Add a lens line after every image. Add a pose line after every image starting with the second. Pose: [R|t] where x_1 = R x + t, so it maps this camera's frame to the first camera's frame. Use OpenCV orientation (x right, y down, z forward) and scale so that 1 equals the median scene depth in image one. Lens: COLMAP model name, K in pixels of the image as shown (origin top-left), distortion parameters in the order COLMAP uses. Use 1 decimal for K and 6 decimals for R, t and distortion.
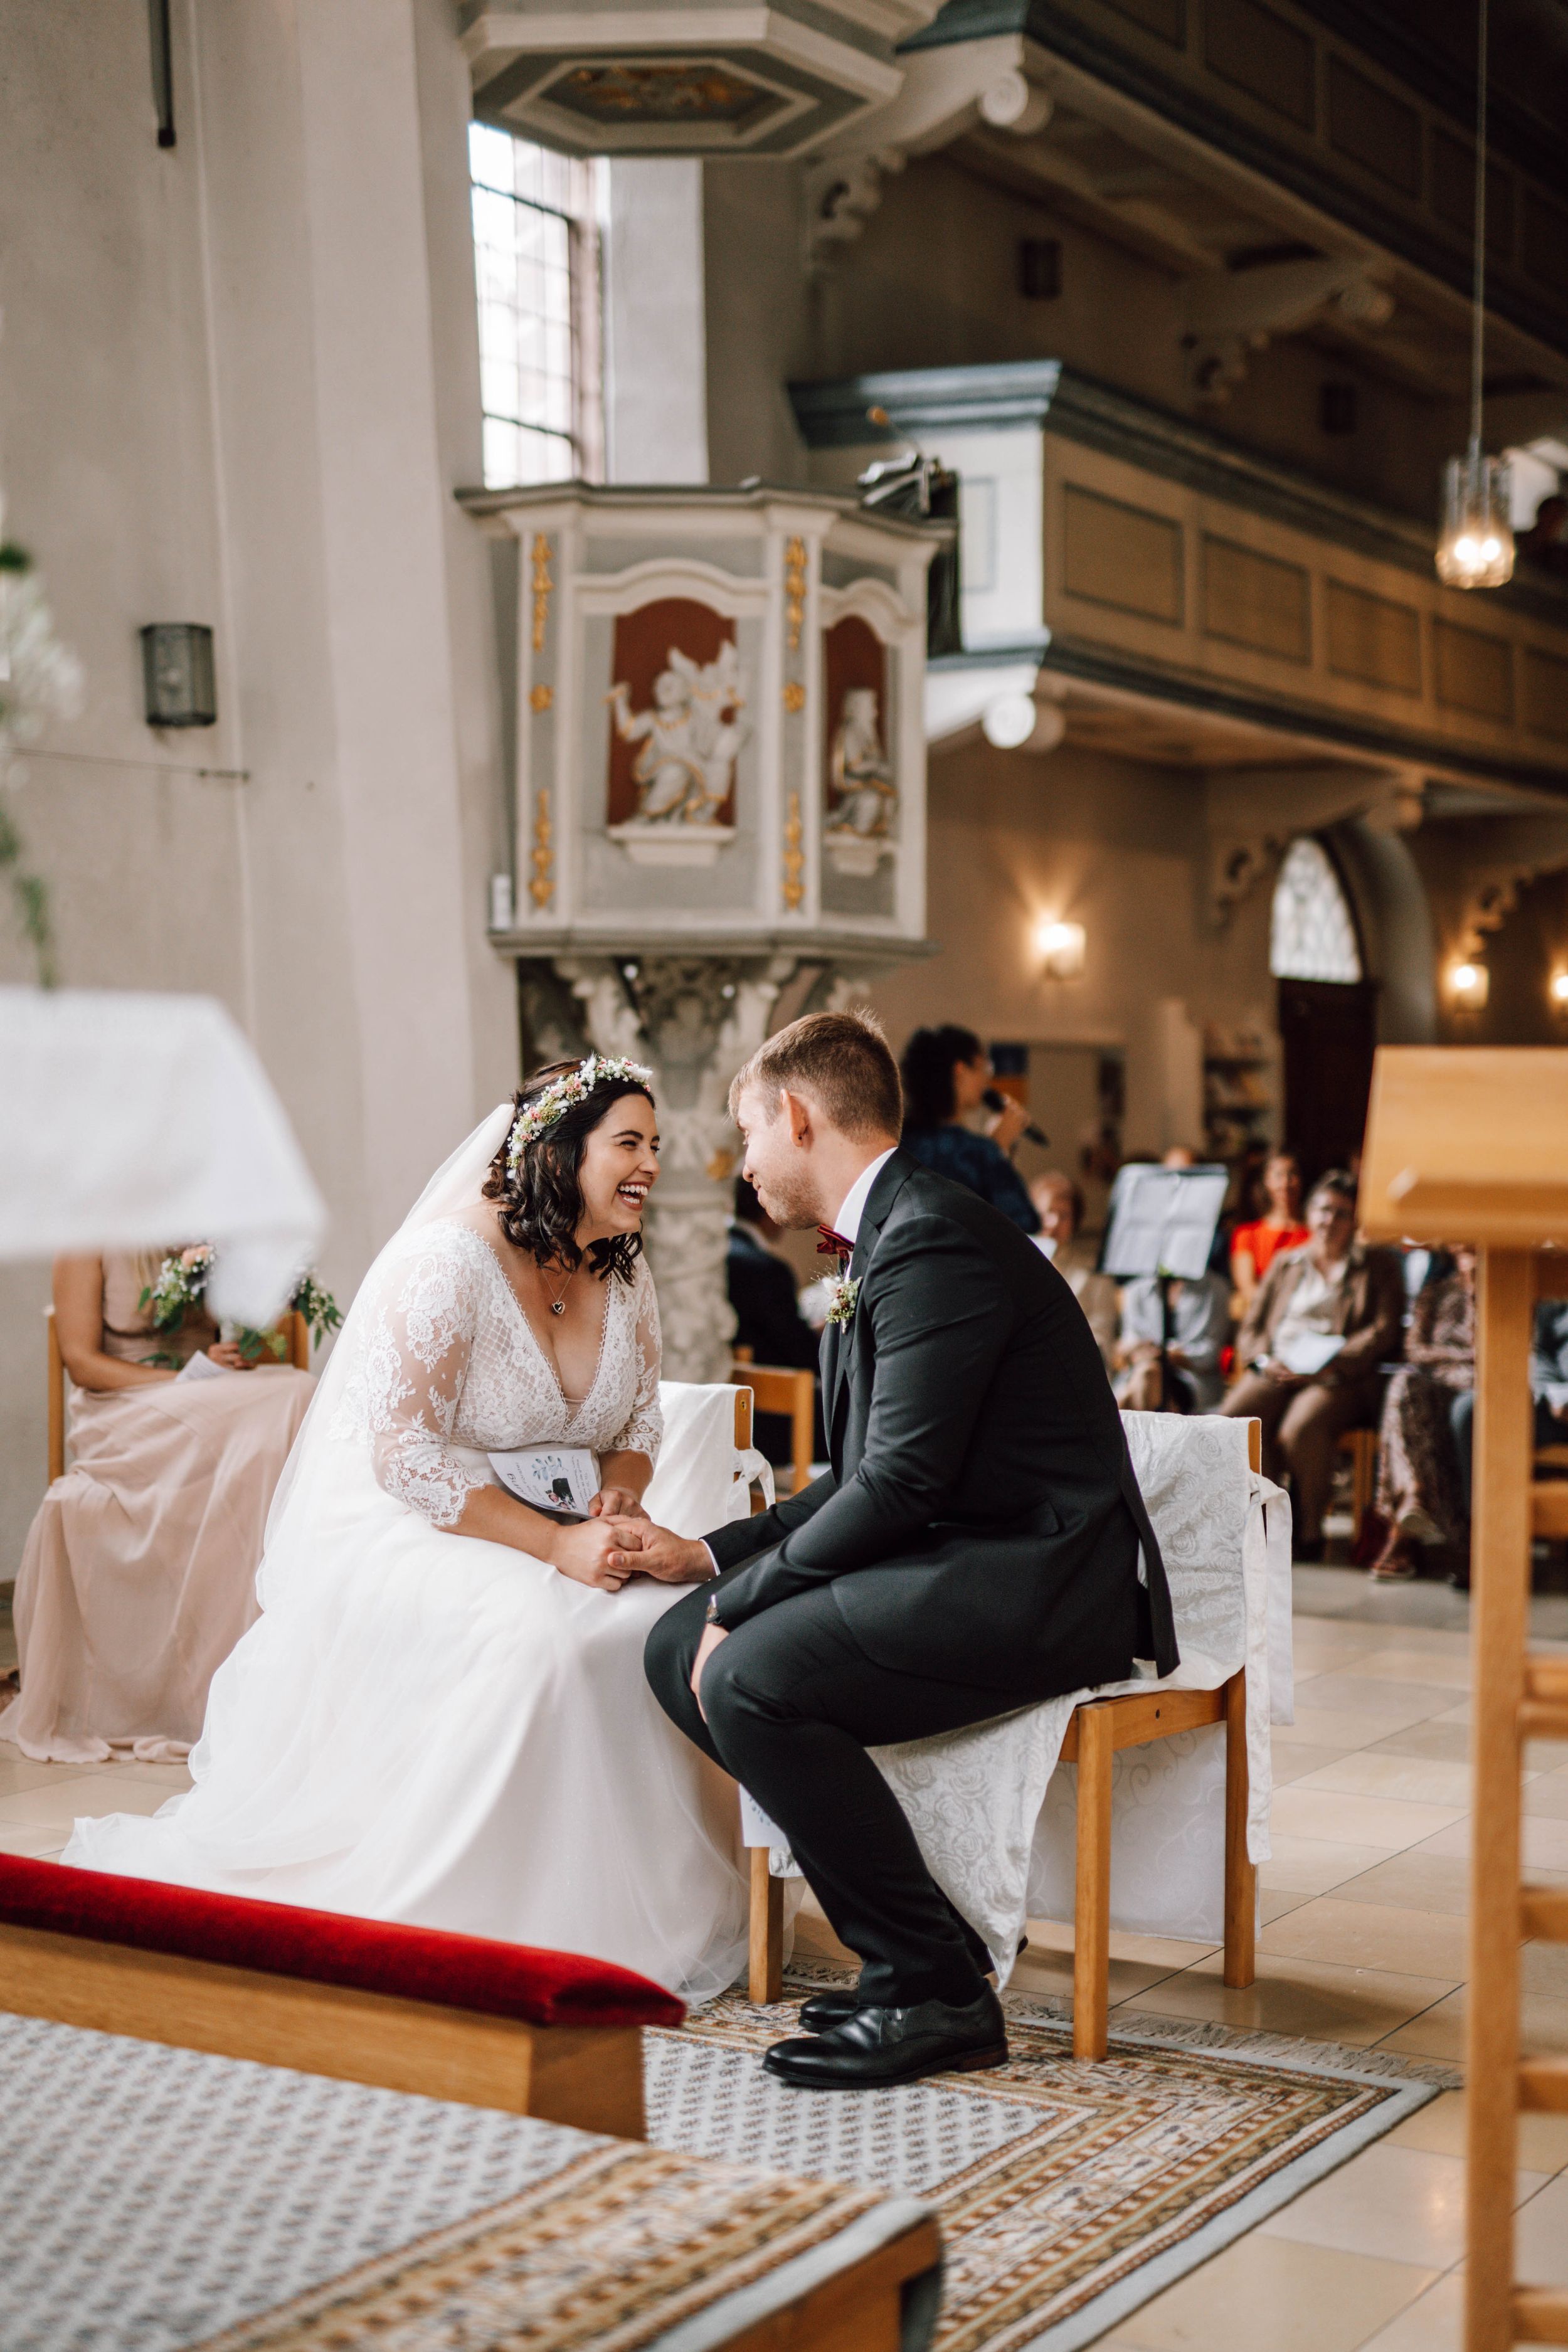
lens RADIAL K [[3267.8, 0, 784.0], [0, 3267.8, 1176.0], [0, 0, 1]] dist [0.013799, -0.000106]
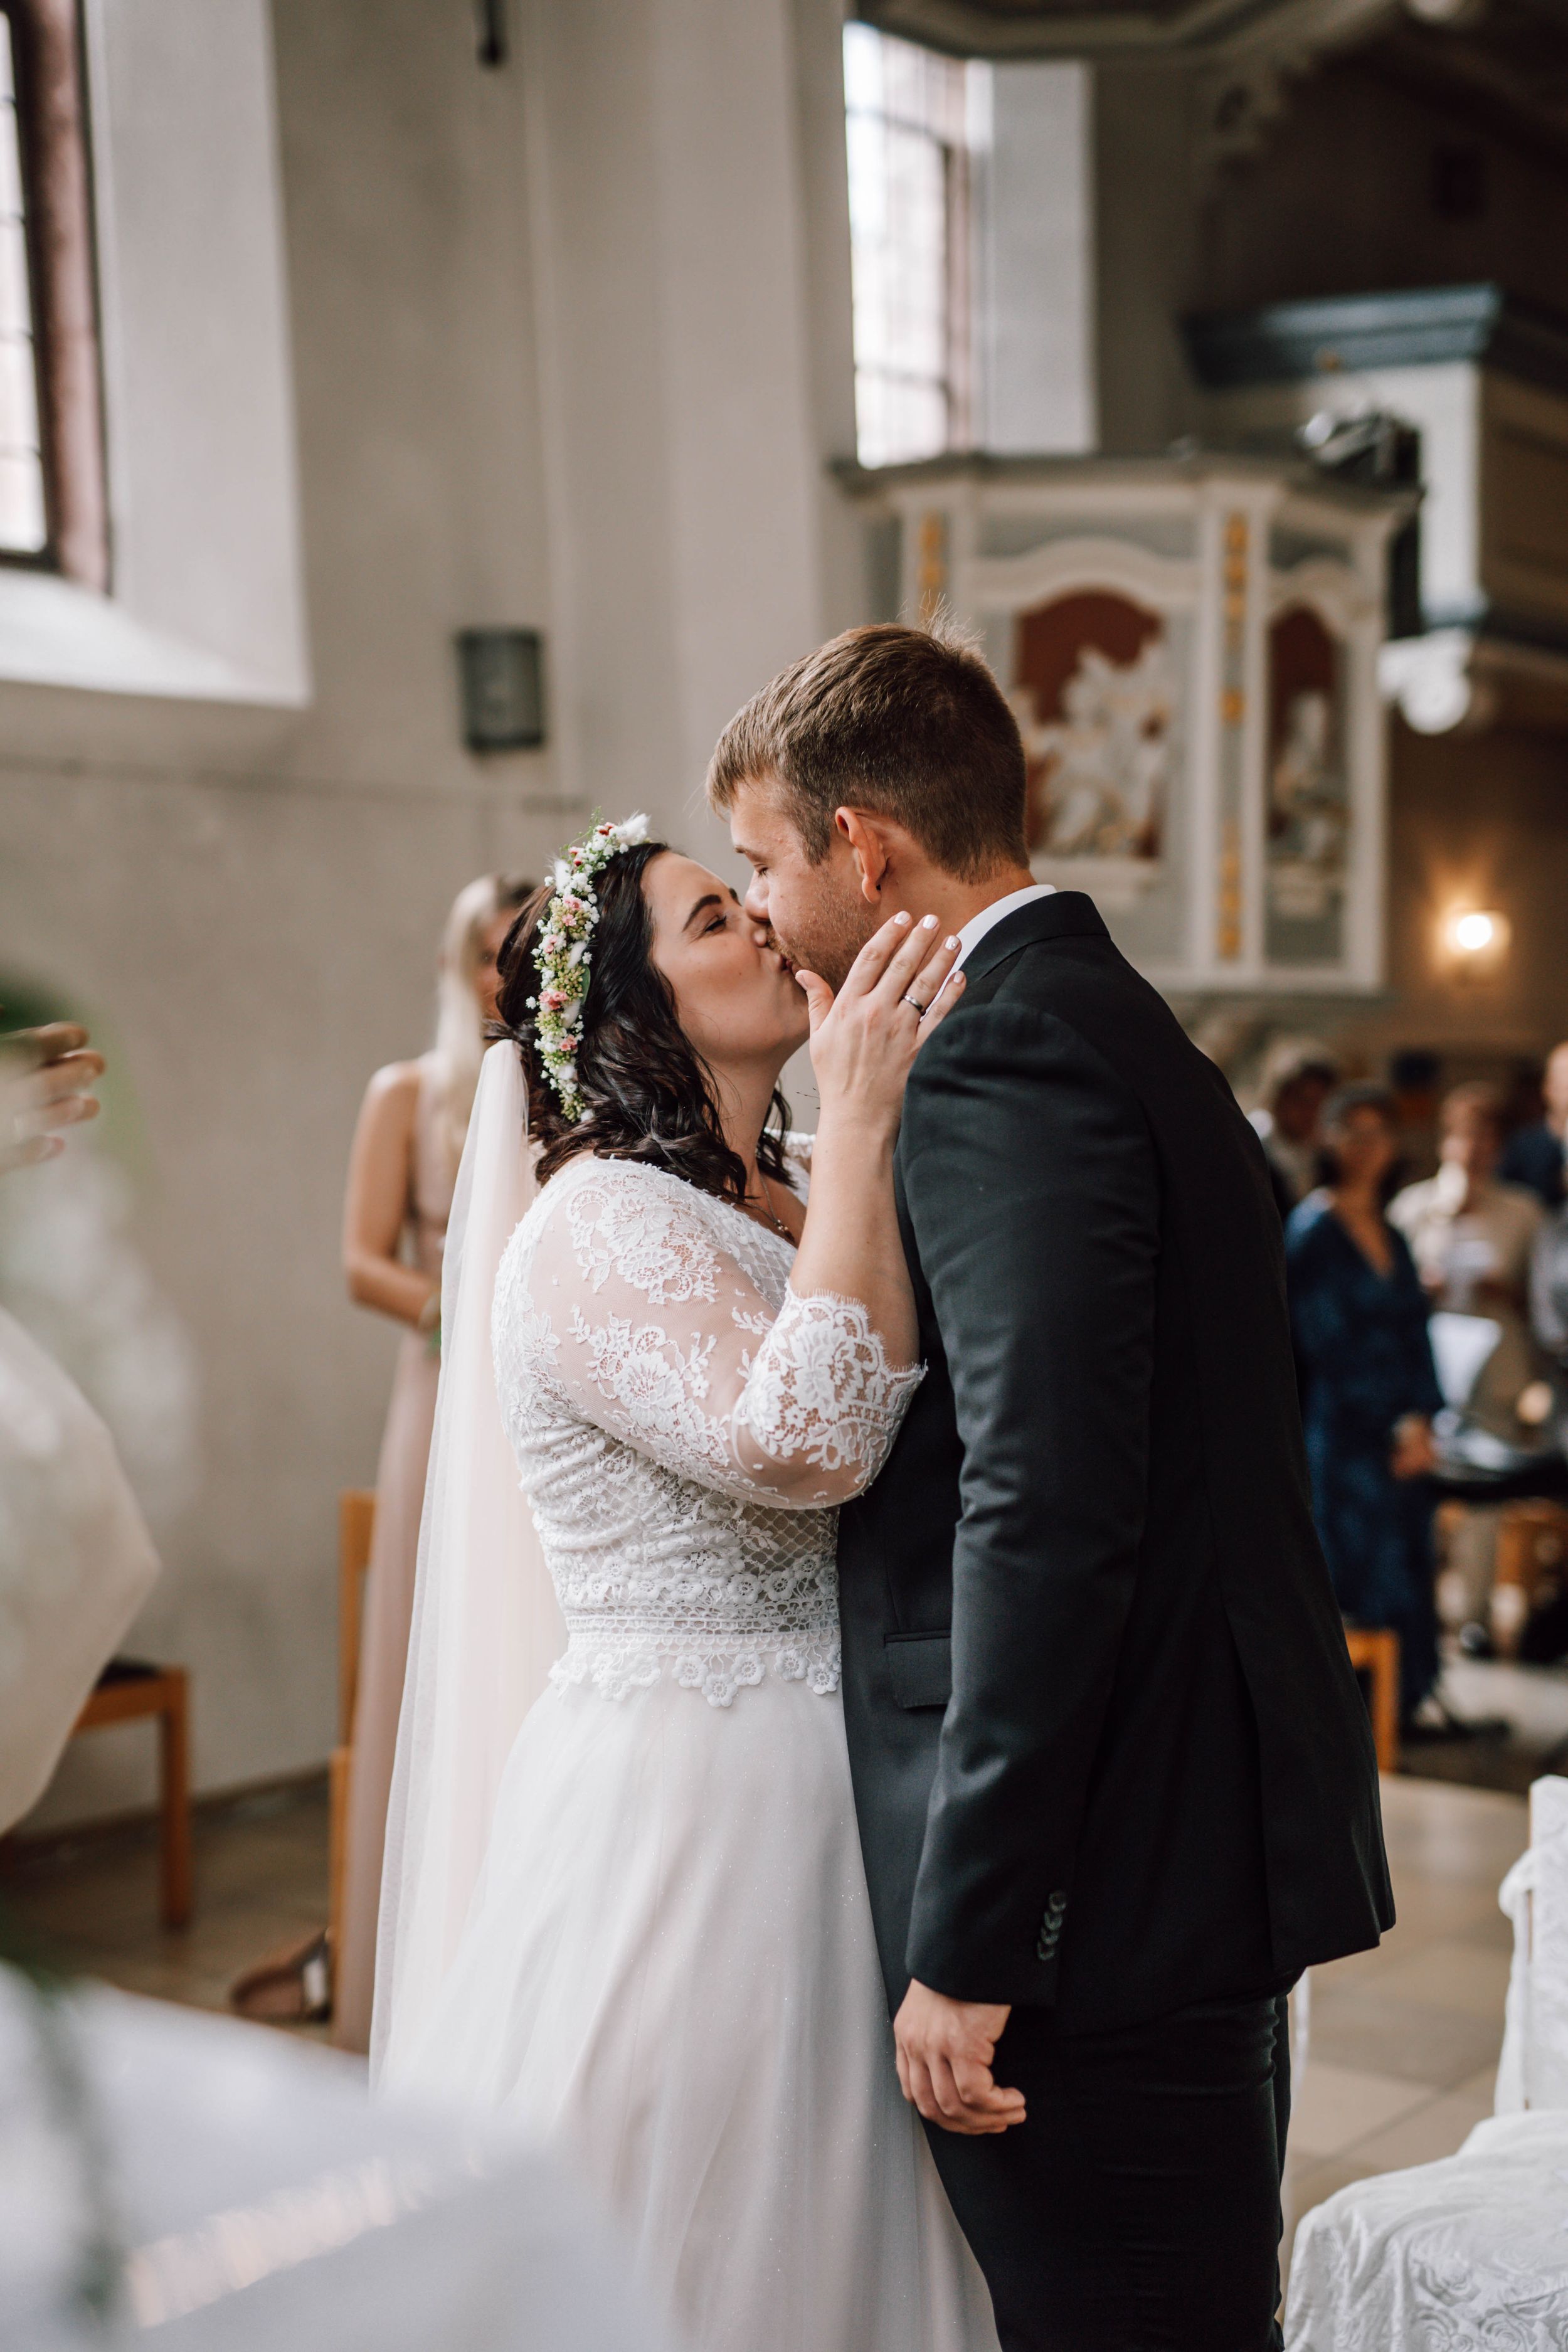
lens RADIAL K [[3267.8, 0, 784.0], [0, 3267.8, 1176.0], [0, 0, 1]] dist [0.013799, -0.000106]
pose [[0.995199, 0.003592, -0.097810, -0.027763], [-0.001571, 0.999784, 0.020730, -0.042370], [0.097863, -0.020477, 0.994989, 0.152592]]
